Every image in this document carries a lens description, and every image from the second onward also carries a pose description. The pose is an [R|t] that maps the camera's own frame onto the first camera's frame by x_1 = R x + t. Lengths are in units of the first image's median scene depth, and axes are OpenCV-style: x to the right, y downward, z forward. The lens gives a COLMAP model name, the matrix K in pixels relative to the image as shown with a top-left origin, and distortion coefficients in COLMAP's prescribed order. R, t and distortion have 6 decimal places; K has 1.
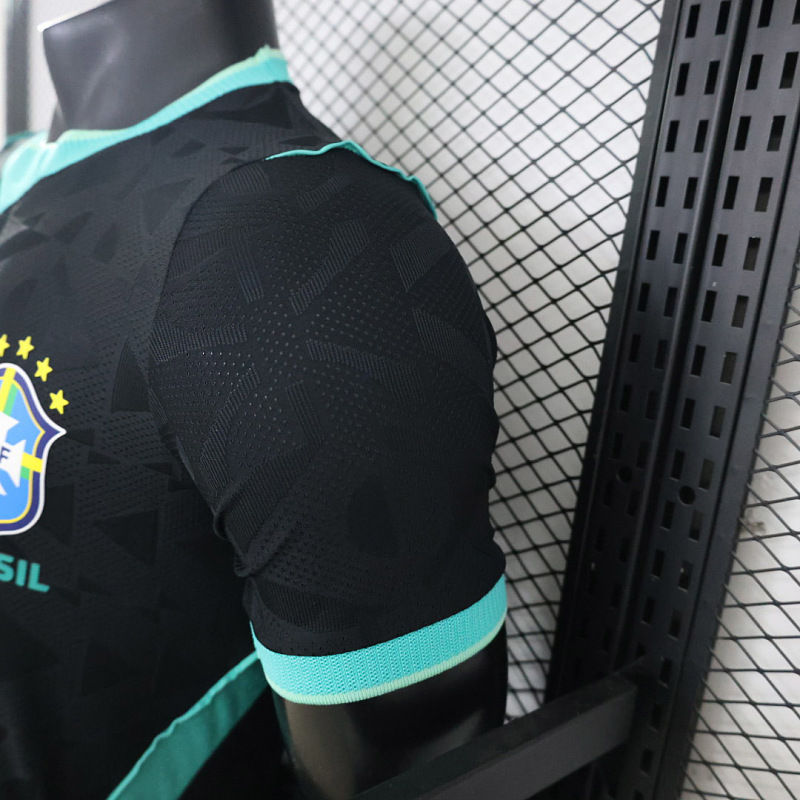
lens RADIAL K [[831.4, 0, 400.0], [0, 831.4, 400.0], [0, 0, 1]] dist [-0.014436, 0.009674]
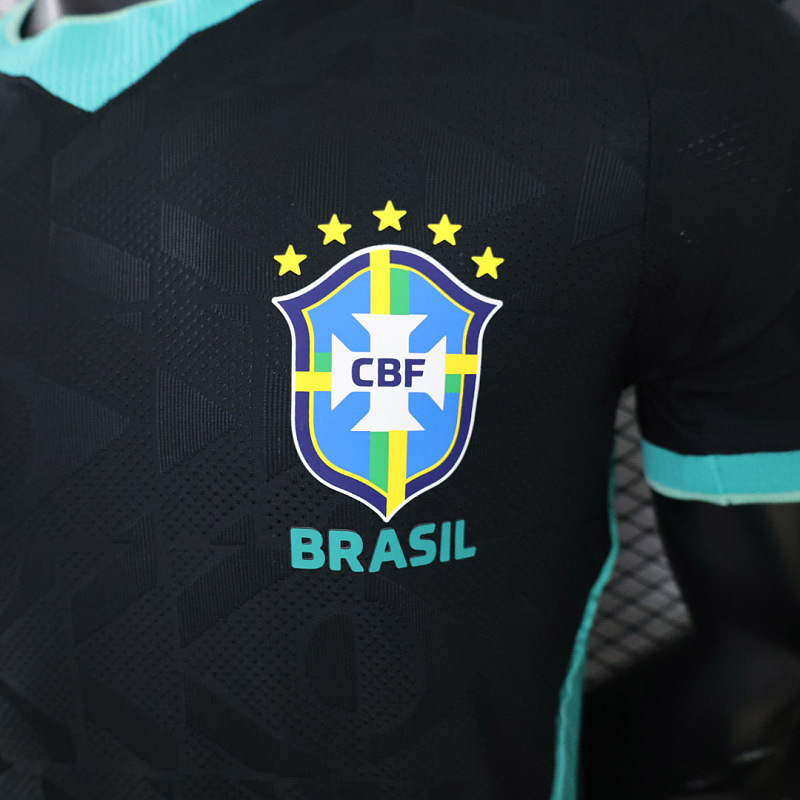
lens RADIAL K [[831.4, 0, 400.0], [0, 831.4, 400.0], [0, 0, 1]] dist [-0.014436, 0.009674]
pose [[0.781005, -0.300812, 0.547306, -0.884948], [0.337441, 0.940678, 0.035491, 0.061078], [-0.525514, 0.156965, 0.836180, 0.438016]]
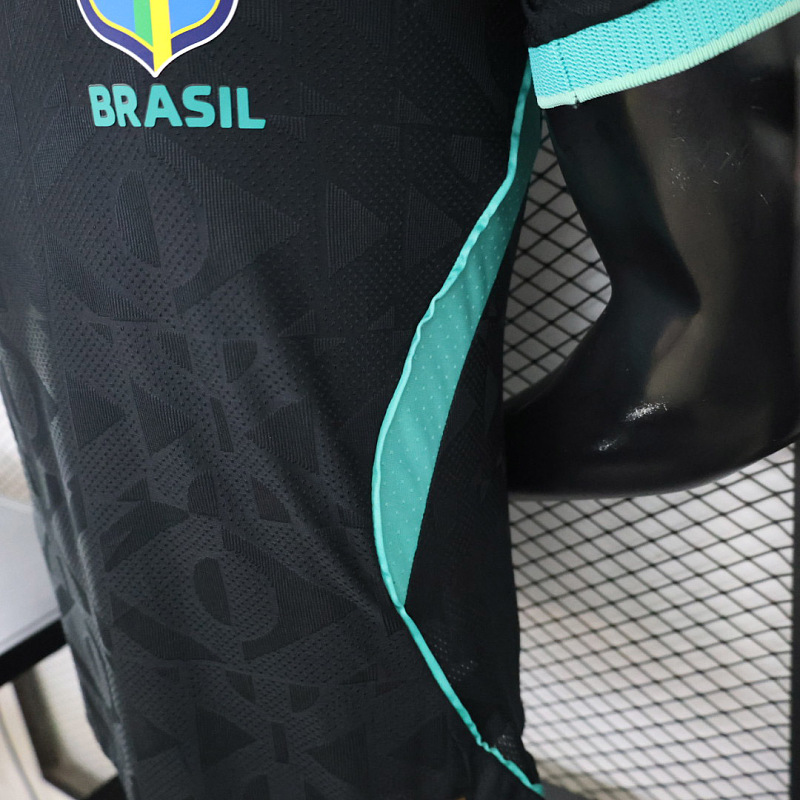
lens RADIAL K [[831.4, 0, 400.0], [0, 831.4, 400.0], [0, 0, 1]] dist [-0.014436, 0.009674]
pose [[0.941265, -0.303793, 0.147410, -0.527789], [0.289332, 0.950683, 0.111751, 0.441786], [-0.174090, -0.062536, 0.982742, 0.249929]]
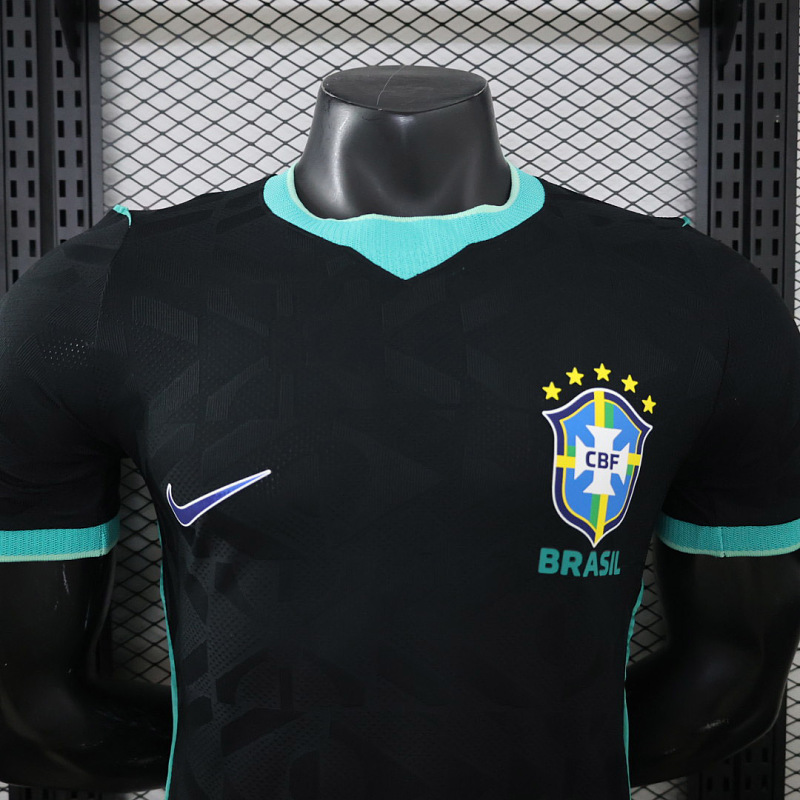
lens RADIAL K [[831.4, 0, 400.0], [0, 831.4, 400.0], [0, 0, 1]] dist [-0.014436, 0.009674]
pose [[0.607304, -0.152644, 0.779667, -1.625818], [0.244384, 0.969678, -0.000513, -0.097906], [-0.755948, 0.190850, 0.626194, 0.465105]]
